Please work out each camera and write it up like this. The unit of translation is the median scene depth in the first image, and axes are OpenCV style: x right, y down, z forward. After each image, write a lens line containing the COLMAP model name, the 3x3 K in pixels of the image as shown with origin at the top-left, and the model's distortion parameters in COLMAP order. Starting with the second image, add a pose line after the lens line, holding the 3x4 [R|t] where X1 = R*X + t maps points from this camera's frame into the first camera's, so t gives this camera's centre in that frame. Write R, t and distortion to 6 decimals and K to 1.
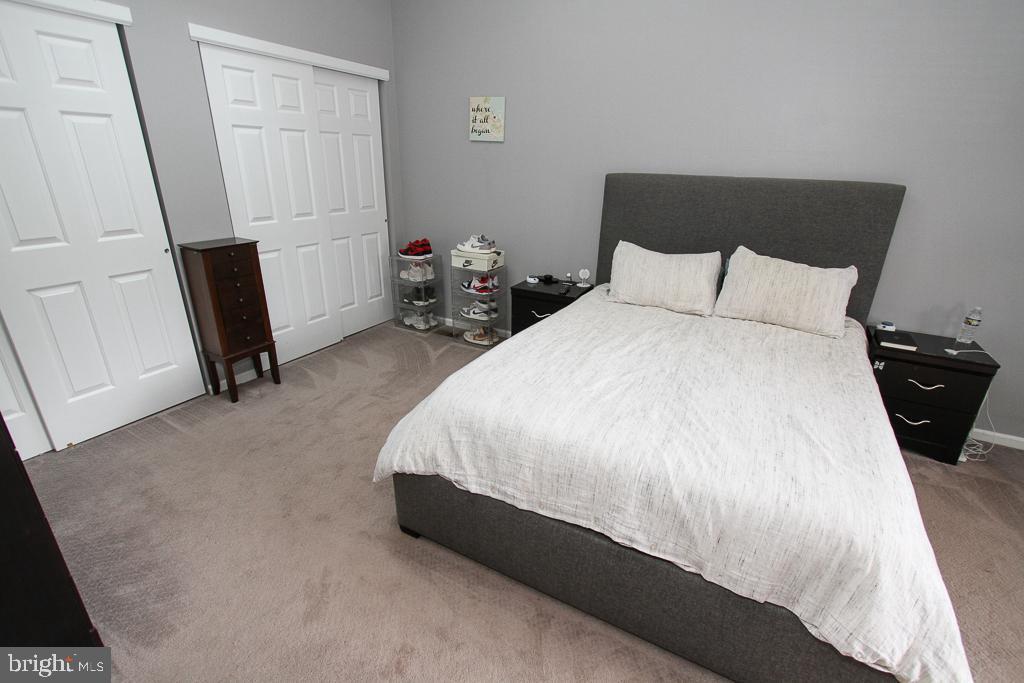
lens RADIAL K [[483.4, 0, 512.0], [0, 483.4, 341.5], [0, 0, 1]] dist [-0.008968, 0.000169]
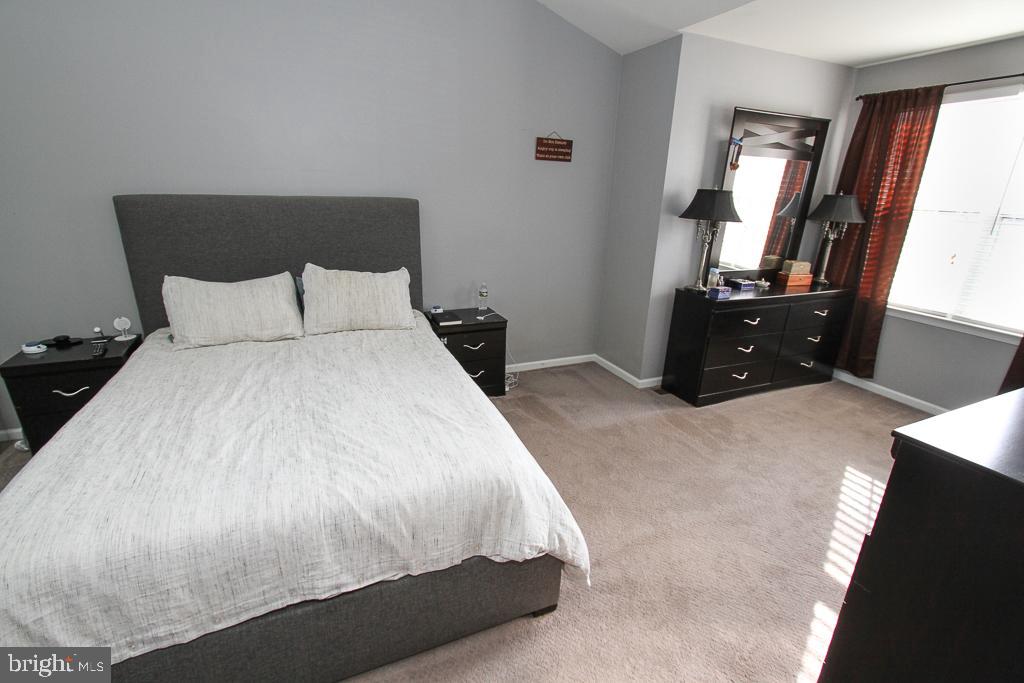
lens RADIAL K [[483.4, 0, 512.0], [0, 483.4, 341.5], [0, 0, 1]] dist [-0.008968, 0.000169]
pose [[0.607718, -0.259696, 0.750491, -0.089560], [0.267848, 0.956675, 0.114150, -0.048061], [-0.747620, 0.131647, 0.650948, 0.034061]]
